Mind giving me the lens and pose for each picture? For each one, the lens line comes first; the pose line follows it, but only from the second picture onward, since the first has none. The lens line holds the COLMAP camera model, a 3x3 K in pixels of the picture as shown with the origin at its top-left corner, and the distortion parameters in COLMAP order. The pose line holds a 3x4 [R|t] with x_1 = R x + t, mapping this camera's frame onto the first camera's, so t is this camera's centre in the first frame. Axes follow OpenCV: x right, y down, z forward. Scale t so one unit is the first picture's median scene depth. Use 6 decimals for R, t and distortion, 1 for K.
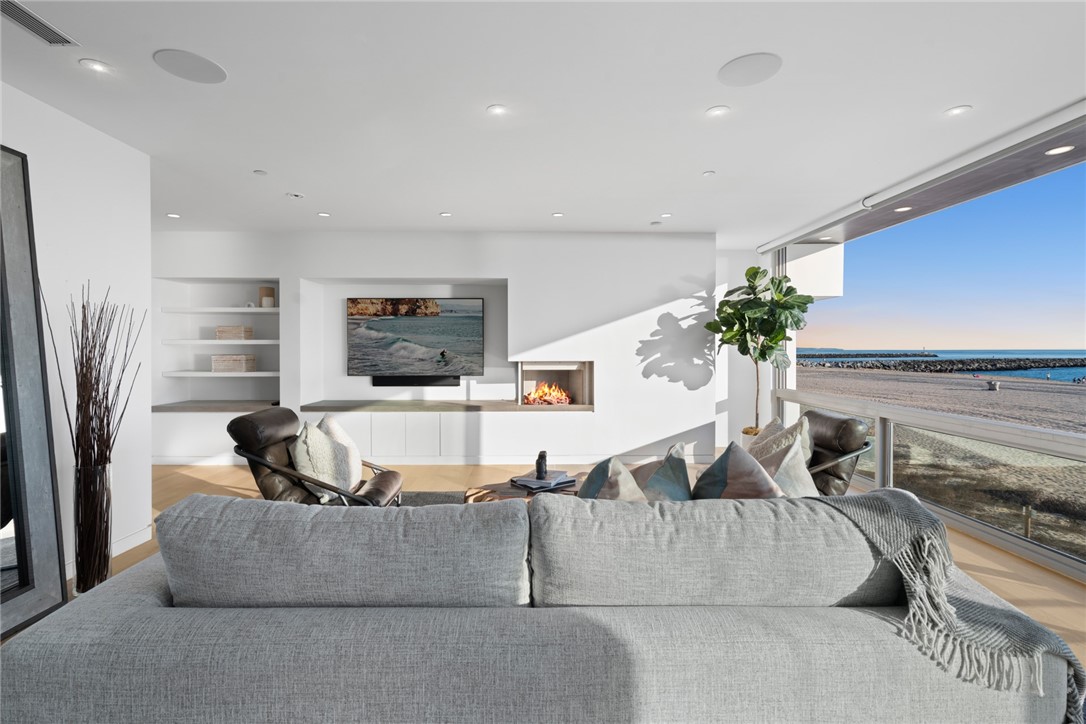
lens RADIAL K [[489.2, 0, 543.9], [0, 489.2, 348.3], [0, 0, 1]] dist [0.000512, 0.000256]
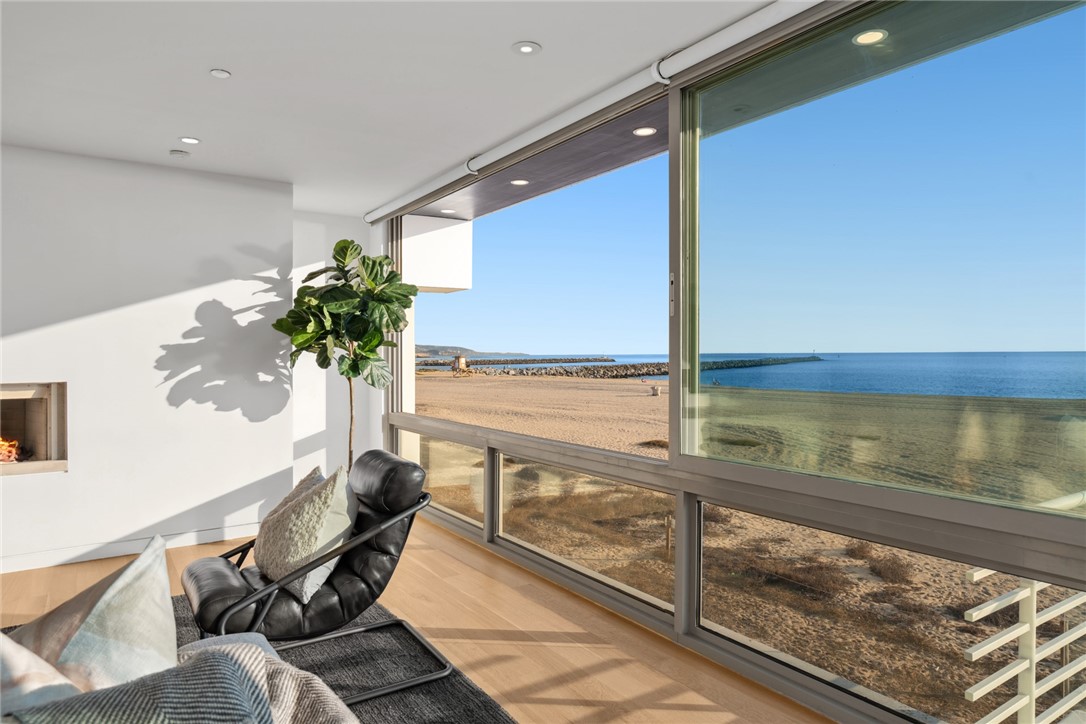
lens RADIAL K [[665.1, 0, 543.0], [0, 665.1, 362.0], [0, 0, 1]] dist [0.032162, 0.000070]
pose [[0.841617, -0.009755, 0.539987, 0.146904], [0.002594, 0.999898, 0.014020, -0.005871], [-0.540069, -0.010399, 0.841556, 0.052064]]
